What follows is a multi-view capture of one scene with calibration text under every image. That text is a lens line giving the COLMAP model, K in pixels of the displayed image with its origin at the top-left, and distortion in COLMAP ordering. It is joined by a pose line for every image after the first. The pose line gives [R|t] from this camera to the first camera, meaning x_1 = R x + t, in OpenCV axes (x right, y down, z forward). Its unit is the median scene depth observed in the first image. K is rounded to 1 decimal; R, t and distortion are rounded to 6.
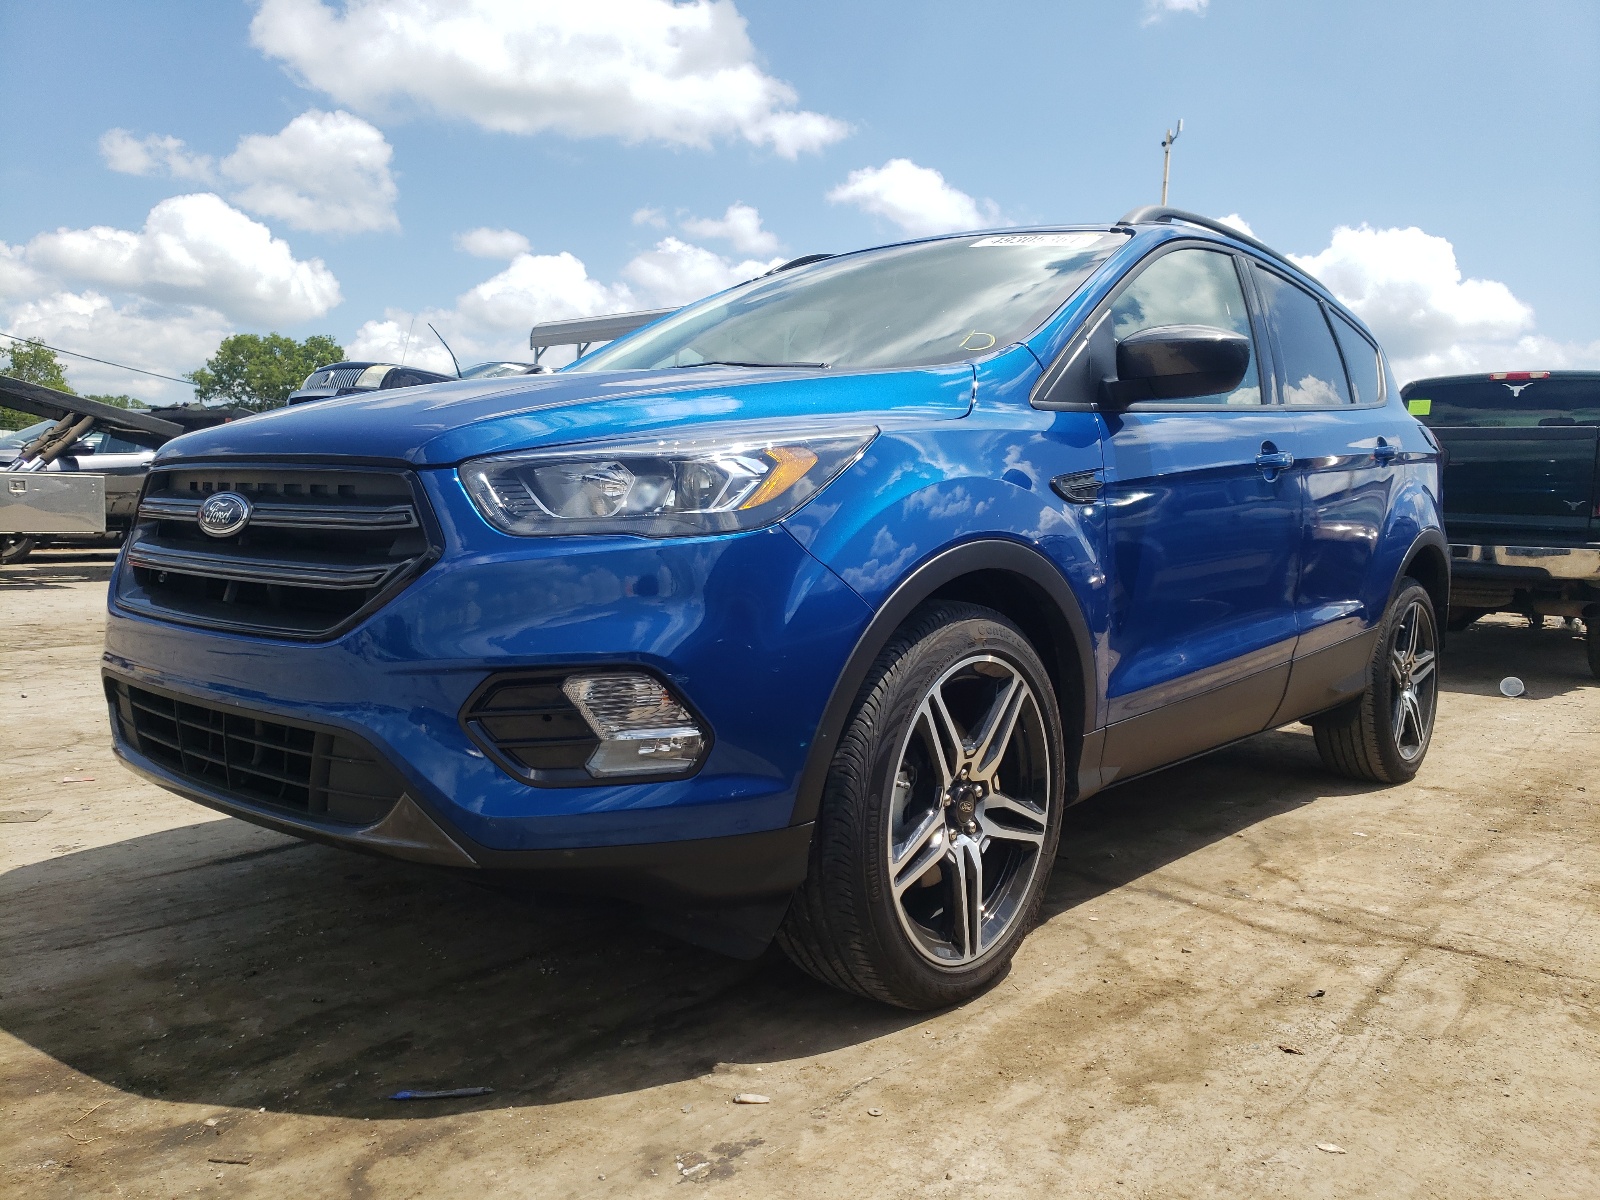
lens RADIAL K [[1380.8, 0, 801.6], [0, 1380.8, 602.3], [0, 0, 1]] dist [0.005304, 0.036814]
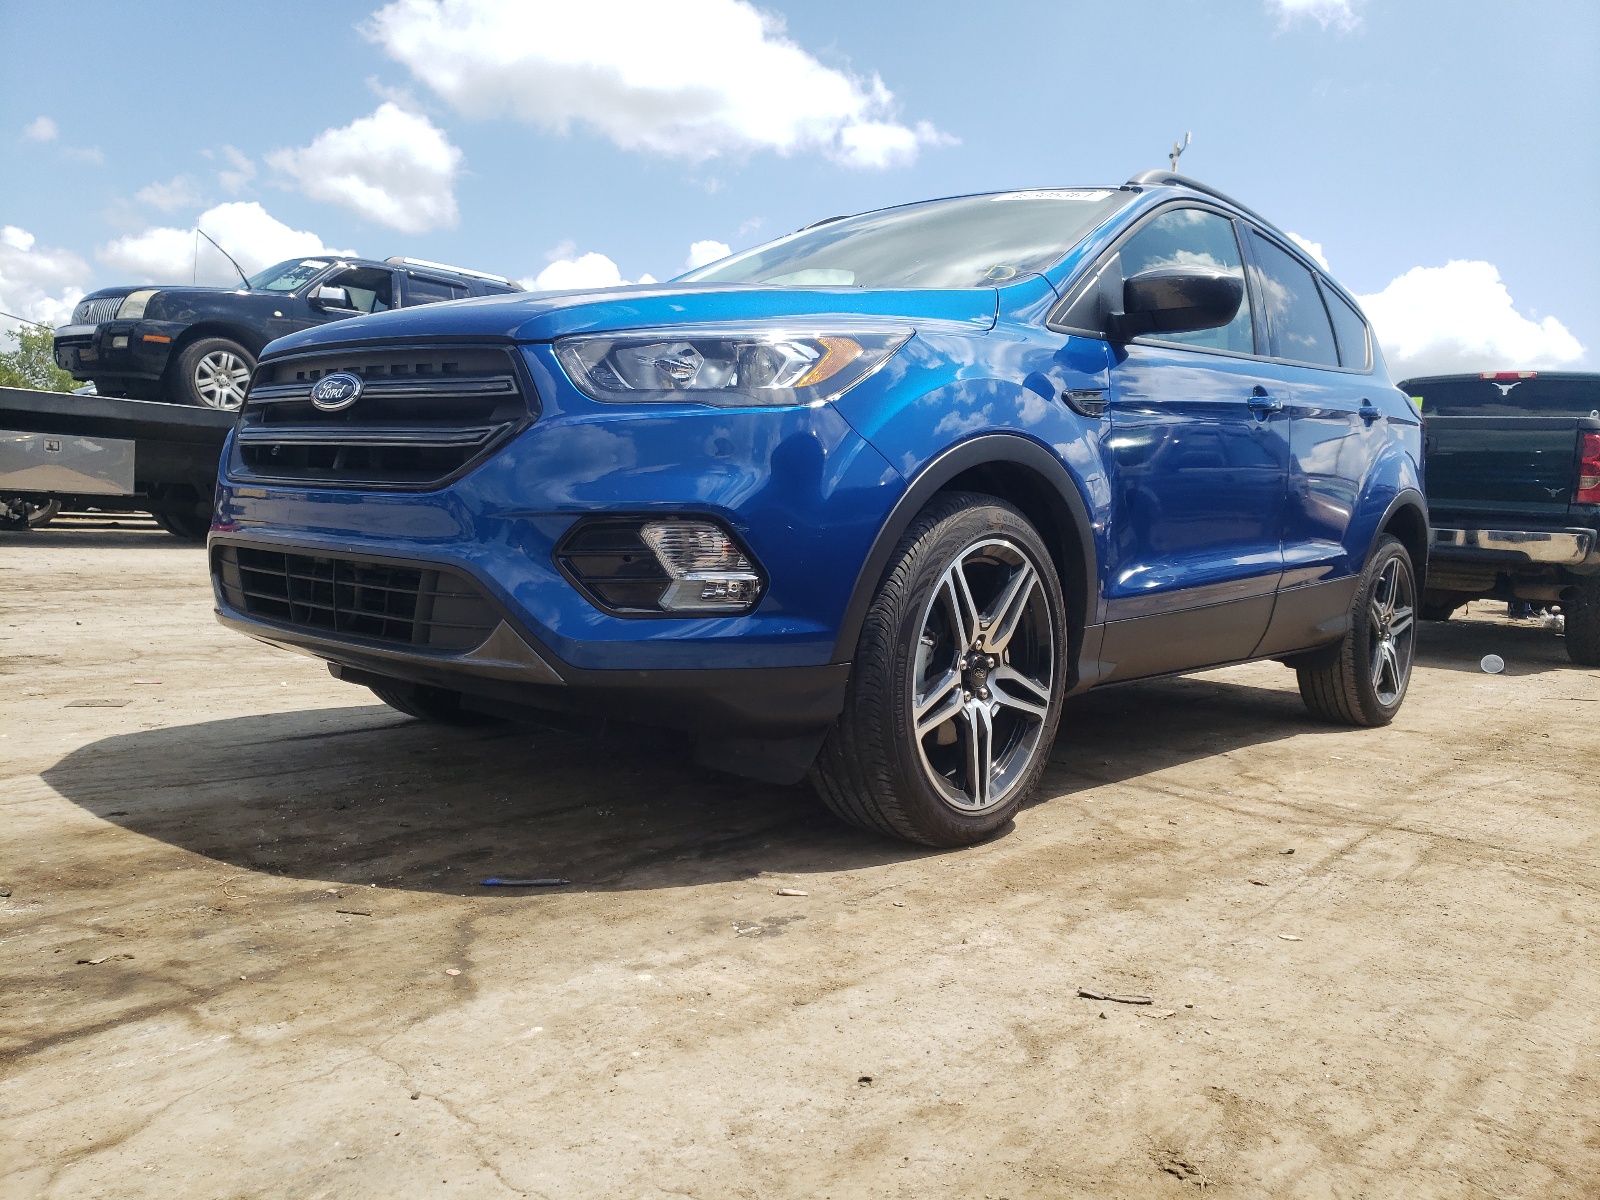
lens RADIAL K [[1380.8, 0, 799.7], [0, 1380.8, 599.3], [0, 0, 1]] dist [0.005304, 0.036814]
pose [[0.999630, 0.027167, 0.000938, -0.032002], [-0.027159, 0.999598, -0.008135, 0.102615], [-0.001159, 0.008106, 0.999966, -0.131636]]
